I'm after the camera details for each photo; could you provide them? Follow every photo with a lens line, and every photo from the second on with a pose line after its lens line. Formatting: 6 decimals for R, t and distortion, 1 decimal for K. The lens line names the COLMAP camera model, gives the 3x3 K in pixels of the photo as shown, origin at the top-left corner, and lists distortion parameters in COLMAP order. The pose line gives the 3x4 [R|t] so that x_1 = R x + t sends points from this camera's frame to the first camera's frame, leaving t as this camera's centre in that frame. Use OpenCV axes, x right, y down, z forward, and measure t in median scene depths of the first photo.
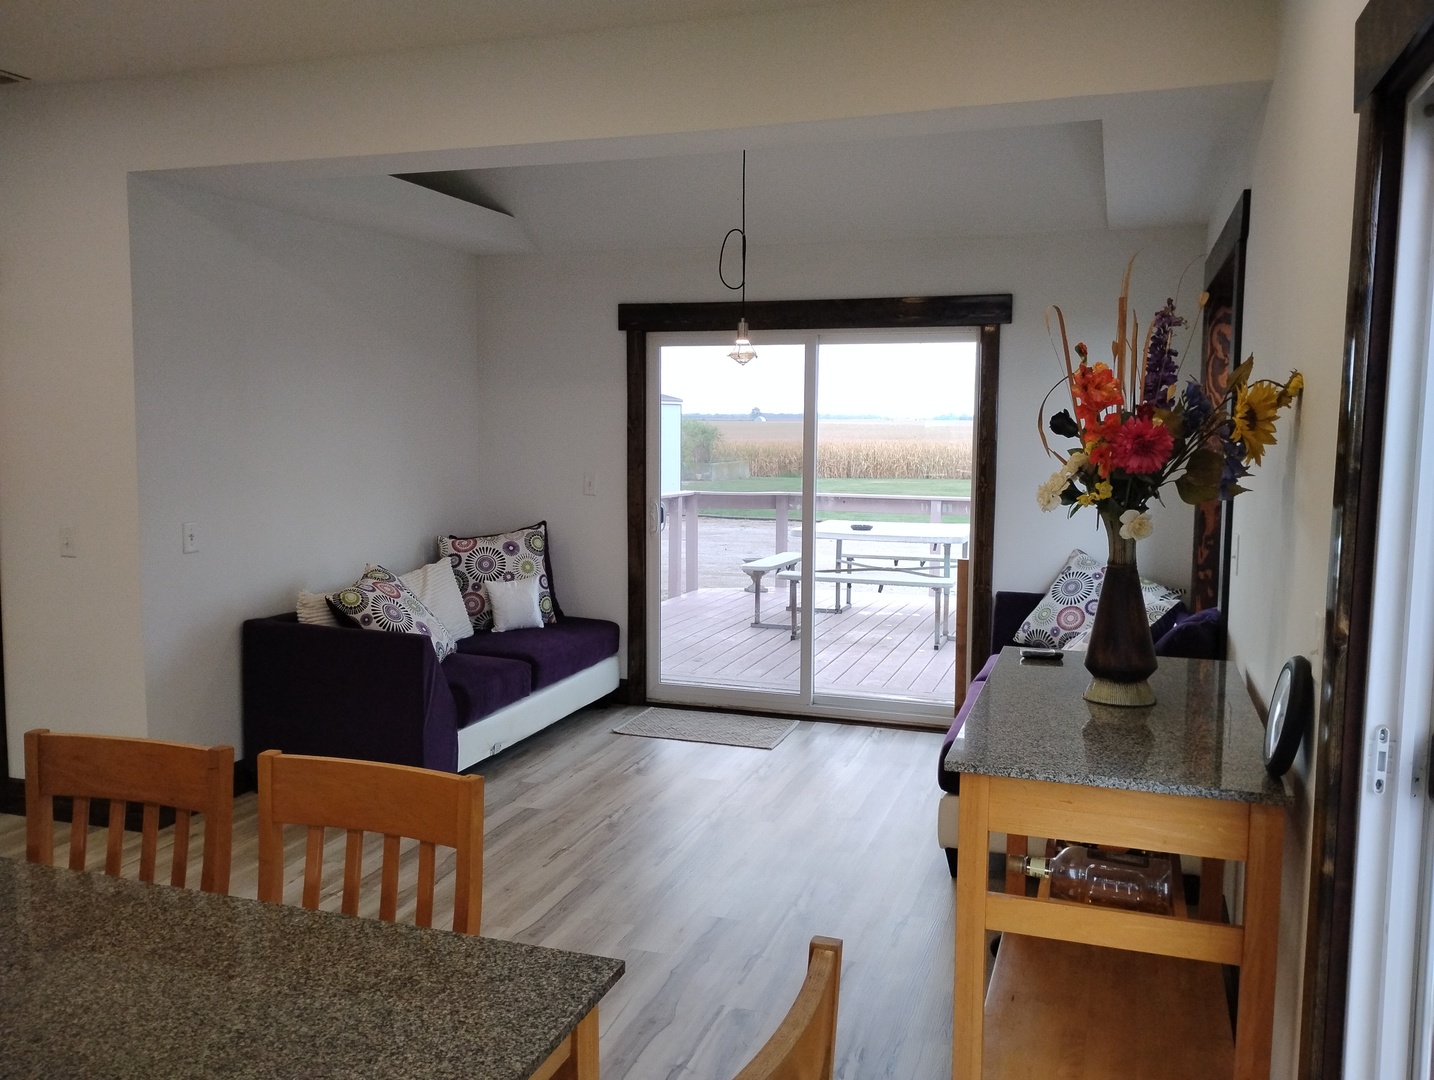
lens RADIAL K [[1184.4, 0, 712.6], [0, 1184.4, 540.8], [0, 0, 1]] dist [0.064182, -0.081611]
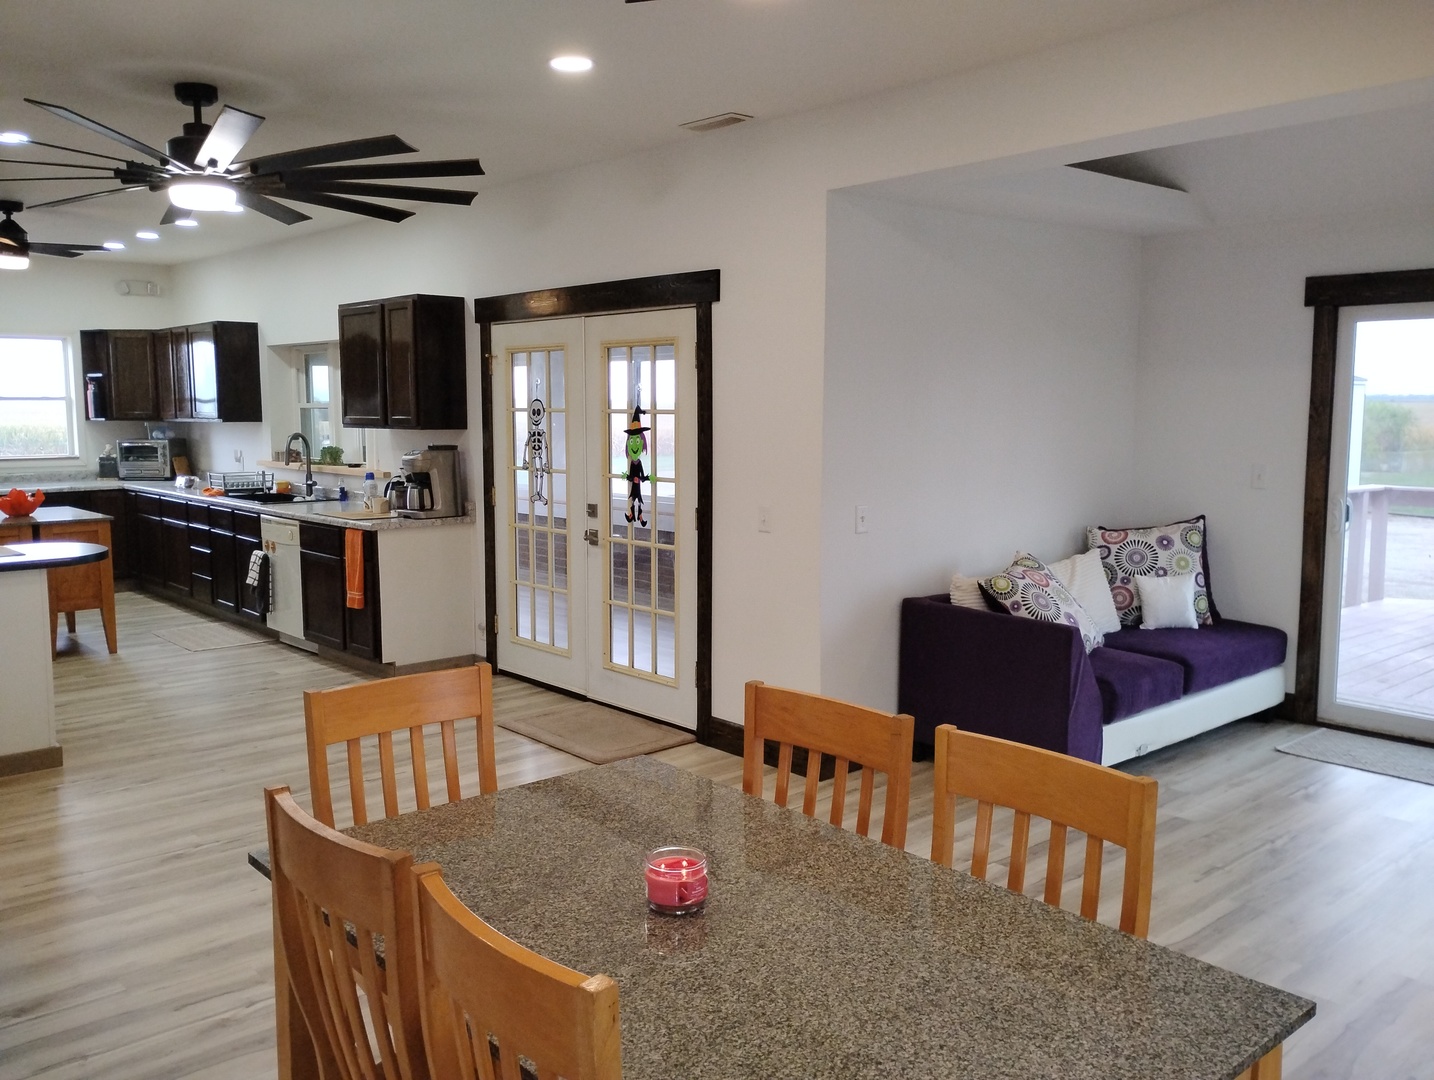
lens RADIAL K [[1184.4, 0, 712.6], [0, 1184.4, 540.8], [0, 0, 1]] dist [0.064182, -0.081611]
pose [[0.867954, 0.048822, -0.494239, -0.015847], [-0.042750, 0.998807, 0.023589, -0.002916], [0.494801, 0.000655, 0.869006, -0.016142]]
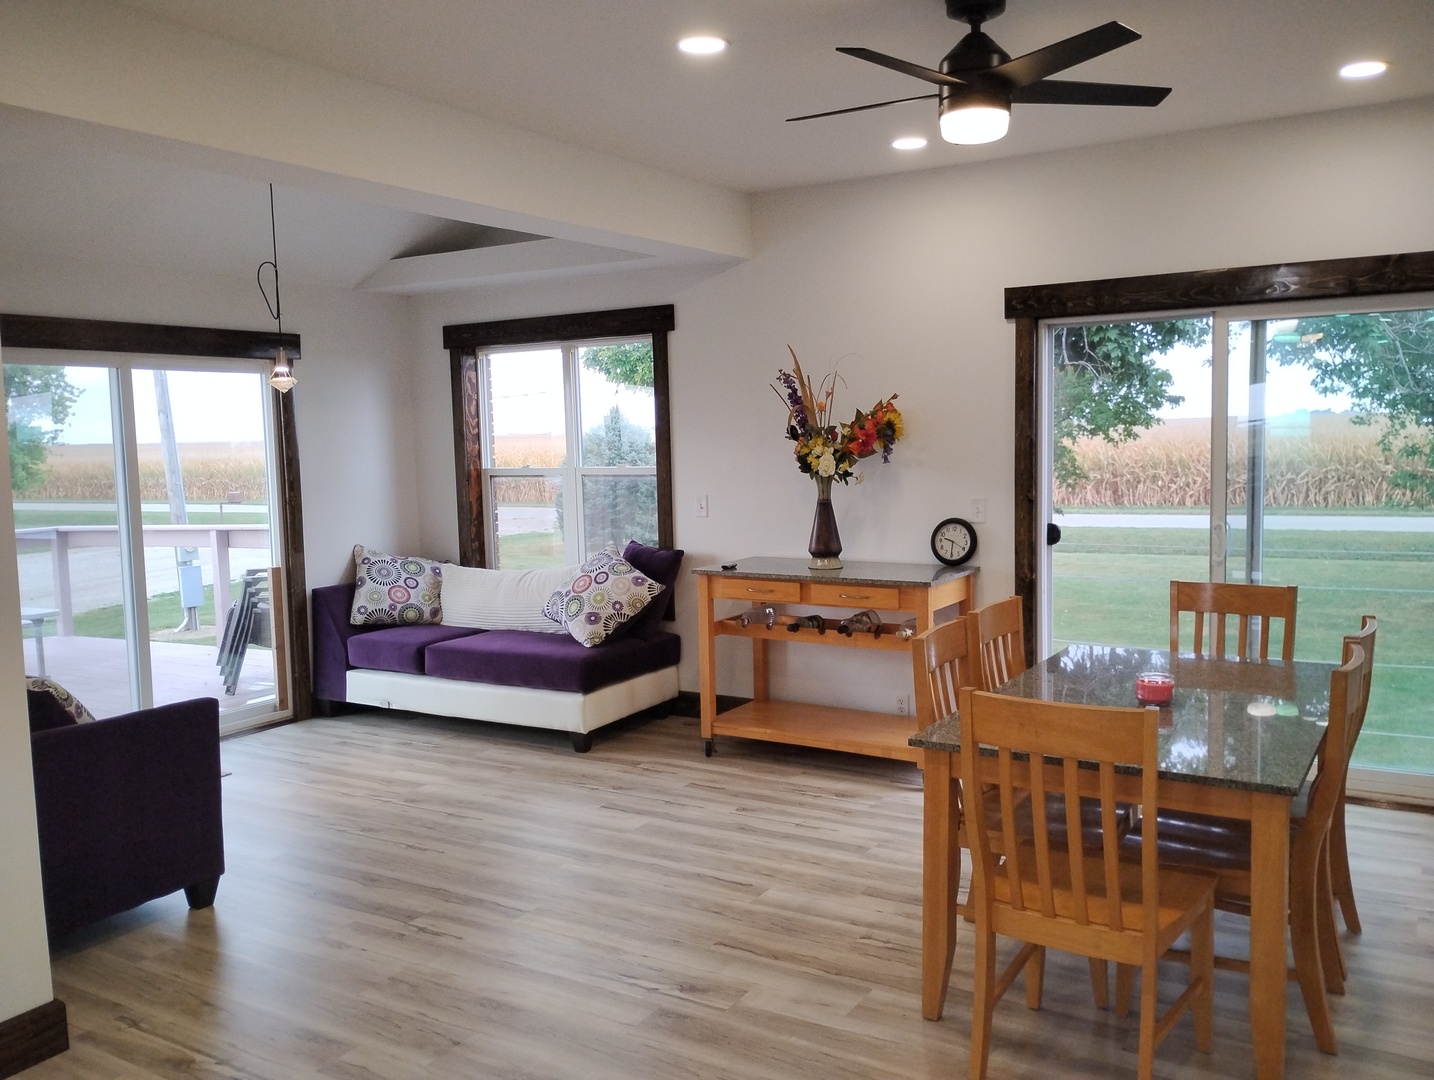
lens RADIAL K [[1184.4, 0, 712.6], [0, 1184.4, 540.8], [0, 0, 1]] dist [0.064182, -0.081611]
pose [[0.220962, -0.101393, 0.969998, -2.325296], [0.122393, 0.989601, 0.075562, -0.128836], [-0.967572, 0.102025, 0.231074, 1.002100]]
